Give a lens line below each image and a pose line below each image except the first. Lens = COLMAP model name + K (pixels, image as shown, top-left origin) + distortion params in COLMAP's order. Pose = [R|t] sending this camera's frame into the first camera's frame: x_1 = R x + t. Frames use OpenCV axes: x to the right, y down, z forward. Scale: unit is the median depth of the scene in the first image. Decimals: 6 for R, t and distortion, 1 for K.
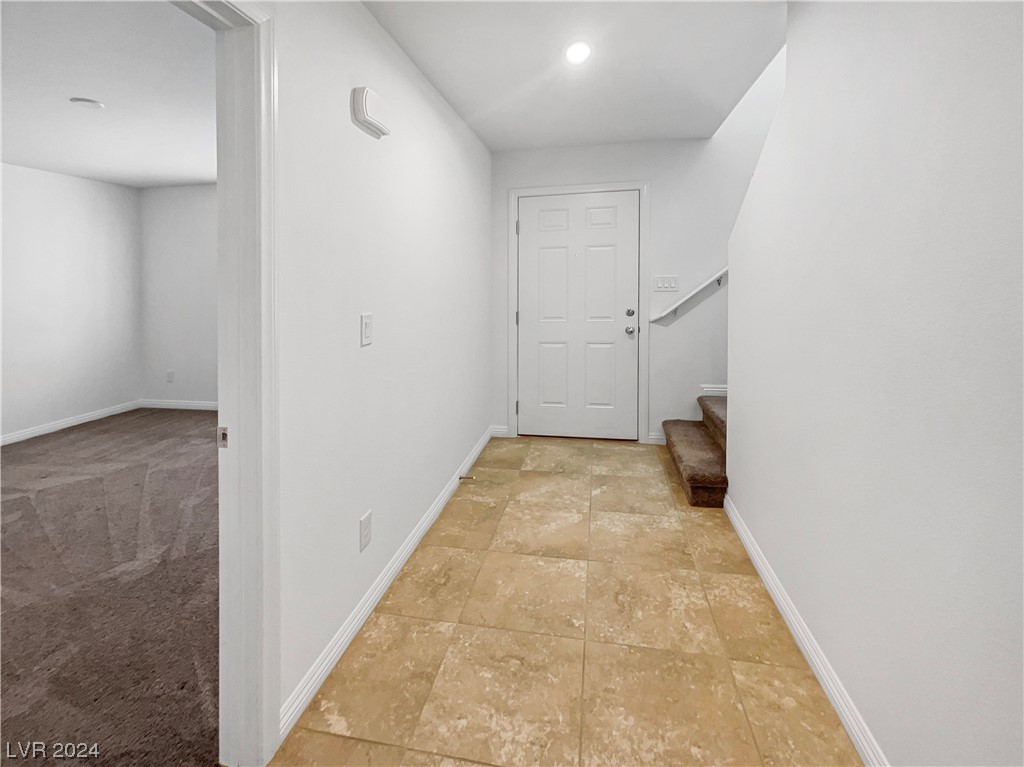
lens RADIAL K [[421.8, 0, 513.8], [0, 421.8, 383.5], [0, 0, 1]] dist [0.002761, -0.000110]
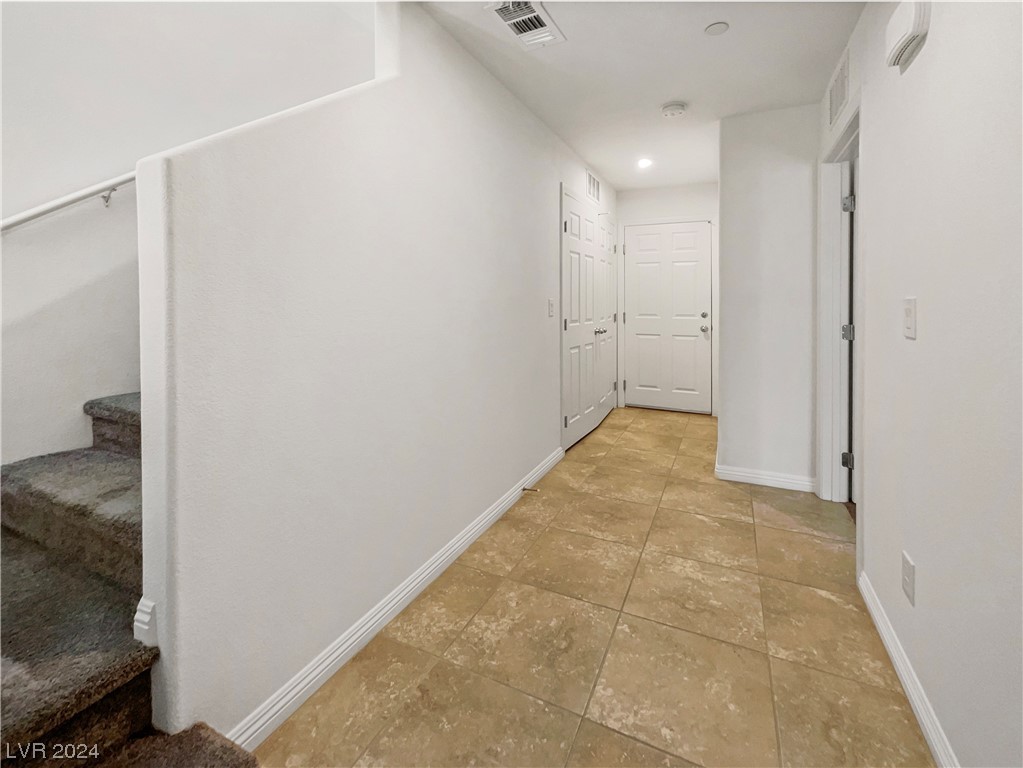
lens RADIAL K [[421.4, 0, 513.3], [0, 421.4, 384.3], [0, 0, 1]] dist [0.002761, -0.000110]
pose [[-0.962524, -0.037688, 0.268564, 0.158451], [0.076826, 0.911836, 0.403302, -0.326803], [-0.260086, 0.408821, -0.874769, 1.674434]]
